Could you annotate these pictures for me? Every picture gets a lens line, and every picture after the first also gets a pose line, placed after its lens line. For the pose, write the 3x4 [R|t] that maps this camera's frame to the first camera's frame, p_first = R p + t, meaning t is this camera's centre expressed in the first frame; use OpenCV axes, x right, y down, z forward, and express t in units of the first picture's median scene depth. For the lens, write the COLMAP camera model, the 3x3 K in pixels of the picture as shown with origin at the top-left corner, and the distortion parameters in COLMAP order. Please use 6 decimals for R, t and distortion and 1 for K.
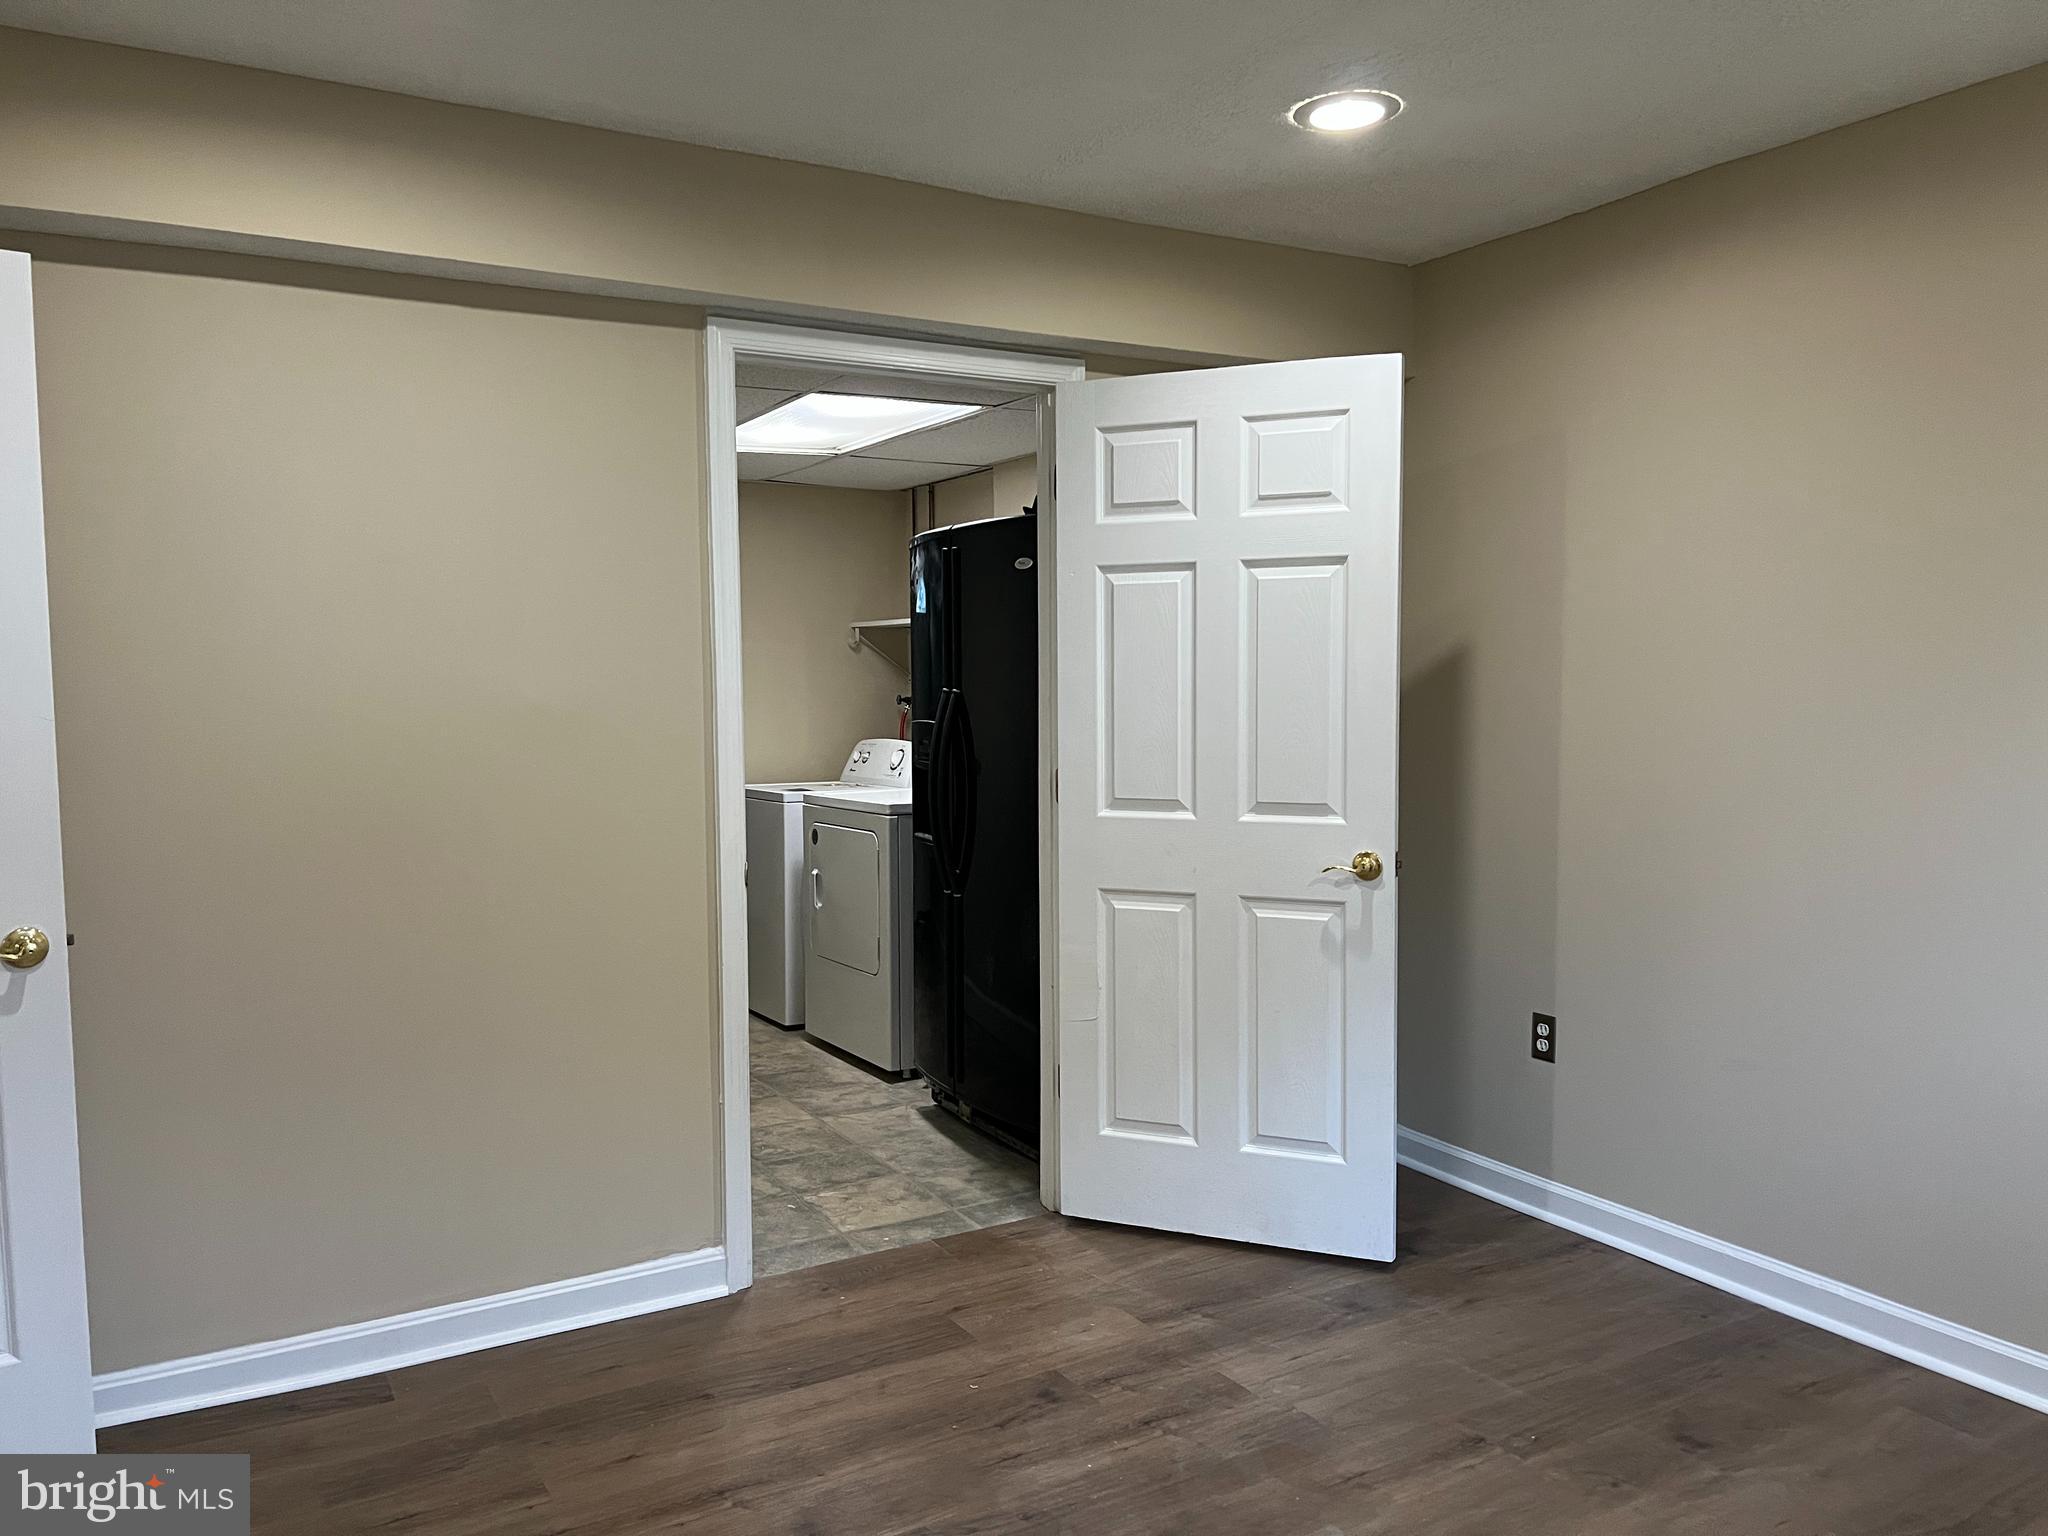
lens RADIAL K [[1545.0, 0, 1047.2], [0, 1545.0, 773.5], [0, 0, 1]] dist [0.115062, -0.174005]
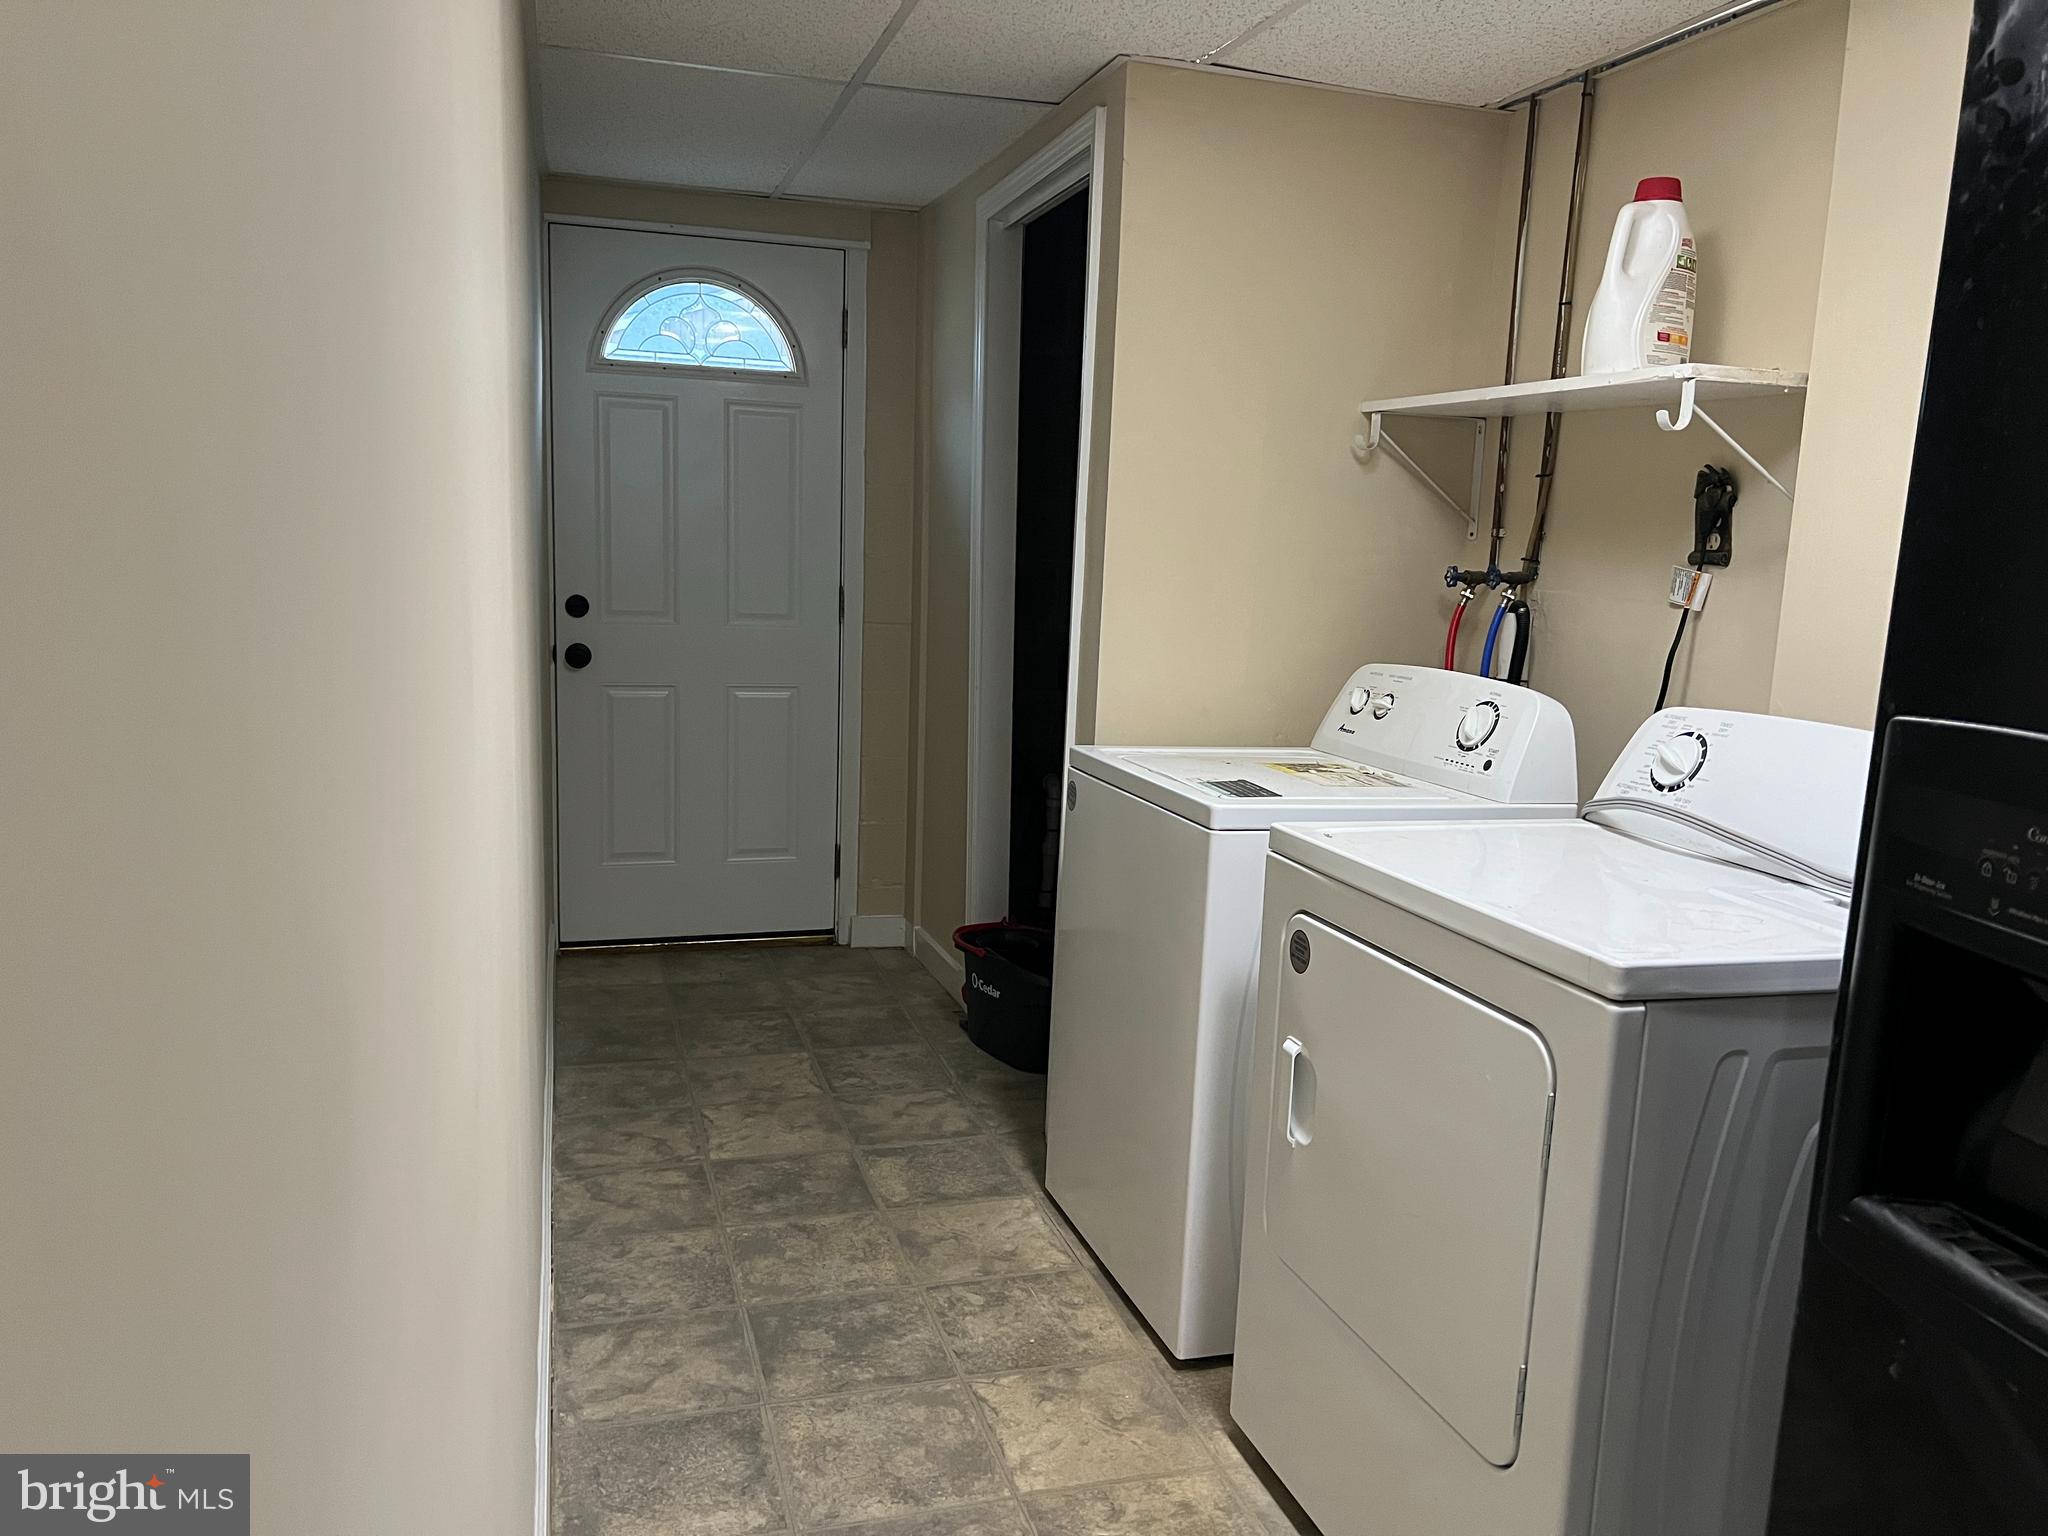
lens RADIAL K [[1545.0, 0, 1047.2], [0, 1545.0, 773.5], [0, 0, 1]] dist [0.115062, -0.174005]
pose [[0.973732, 0.085134, -0.211185, -0.085423], [-0.065247, 0.992904, 0.099425, -0.021601], [0.218151, -0.083034, 0.972376, 0.402913]]
